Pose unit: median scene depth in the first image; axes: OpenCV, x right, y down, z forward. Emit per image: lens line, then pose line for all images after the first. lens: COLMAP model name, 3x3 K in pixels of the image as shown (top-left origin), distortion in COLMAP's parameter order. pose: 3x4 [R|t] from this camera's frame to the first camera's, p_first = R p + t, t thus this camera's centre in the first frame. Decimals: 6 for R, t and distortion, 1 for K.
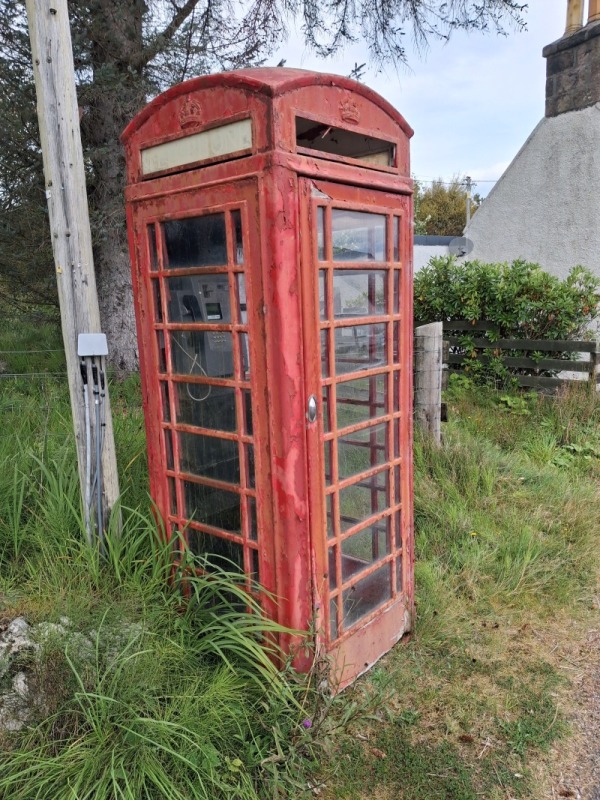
lens RADIAL K [[615.9, 0, 300.0], [0, 615.9, 400.0], [0, 0, 1]] dist [-0.053255, 0.065888]
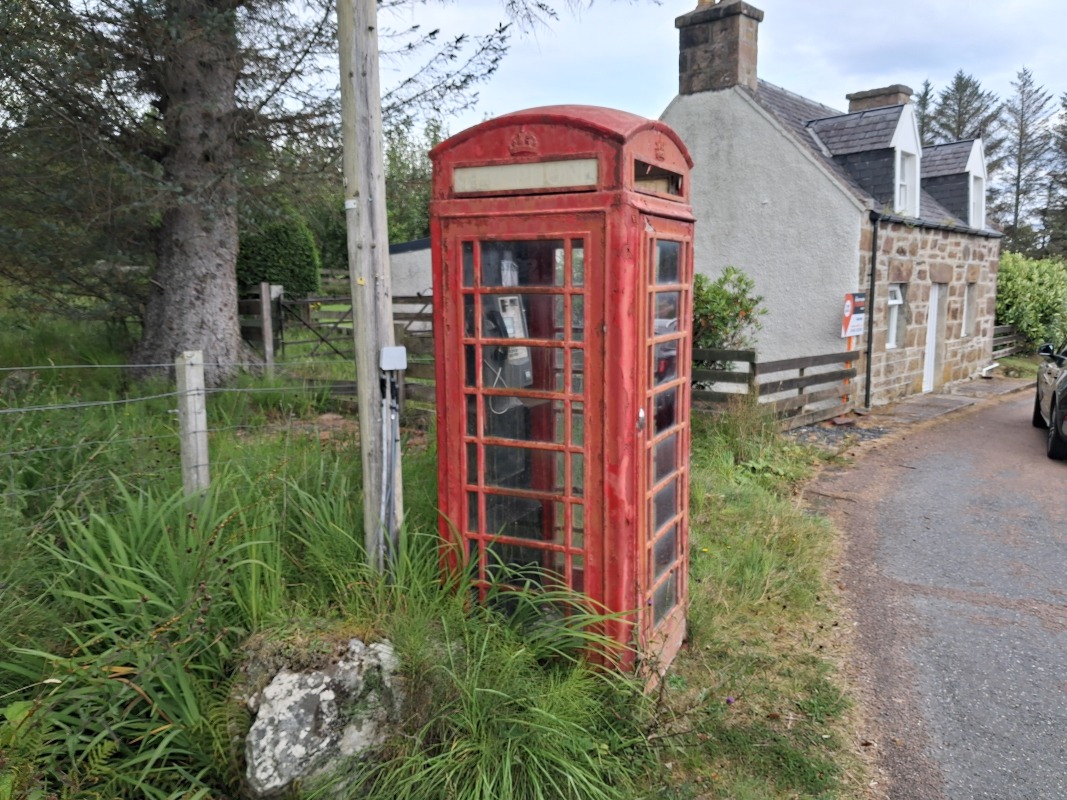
lens RADIAL K [[789.2, 0, 540.3], [0, 789.2, 372.4], [0, 0, 1]] dist [0.032523, -0.057981]
pose [[0.972115, 0.001134, 0.234504, -0.416117], [0.012887, 0.998219, -0.058247, 0.008980], [-0.234152, 0.059644, 0.970369, -0.284245]]
